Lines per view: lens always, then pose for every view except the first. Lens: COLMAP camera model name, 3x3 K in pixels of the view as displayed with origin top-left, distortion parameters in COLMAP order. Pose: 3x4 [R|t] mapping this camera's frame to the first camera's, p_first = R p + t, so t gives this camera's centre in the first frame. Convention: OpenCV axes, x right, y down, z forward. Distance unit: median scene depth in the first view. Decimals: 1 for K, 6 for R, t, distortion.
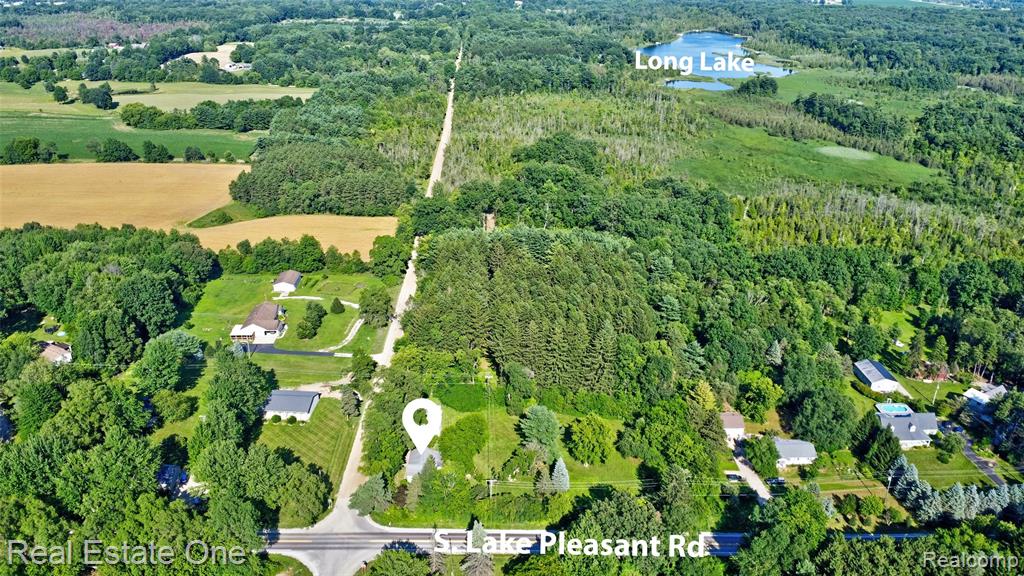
lens RADIAL K [[767.1, 0, 512.0], [0, 767.1, 288.0], [0, 0, 1]] dist [-0.028947, -0.007180]
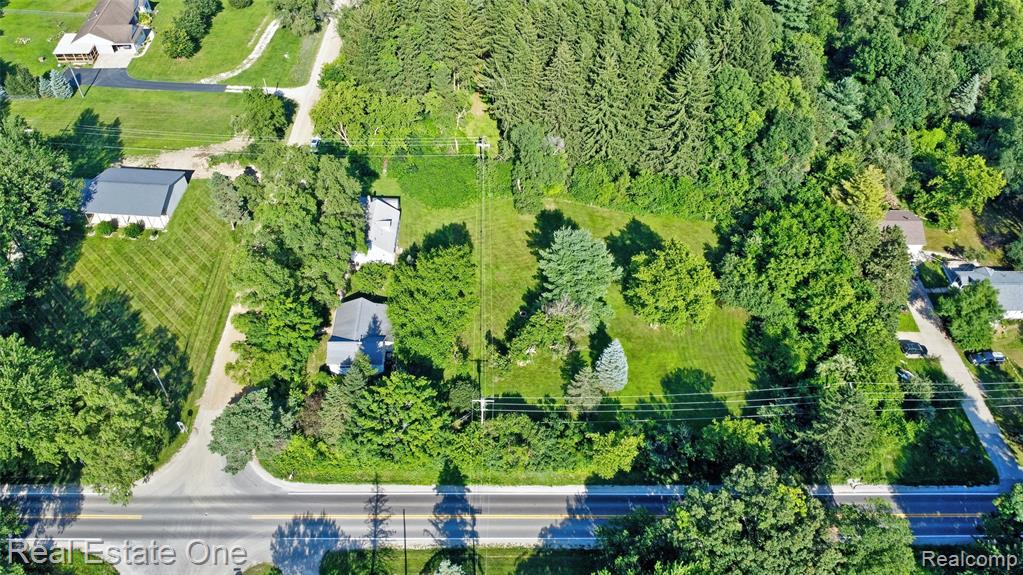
lens RADIAL K [[766.3, 0, 511.5], [0, 766.3, 287.5], [0, 0, 1]] dist [-0.028947, -0.007180]
pose [[0.999894, 0.011733, -0.008619, -0.003275], [-0.007058, 0.908443, 0.417949, -0.024894], [0.012733, -0.417844, 0.908430, 0.455728]]
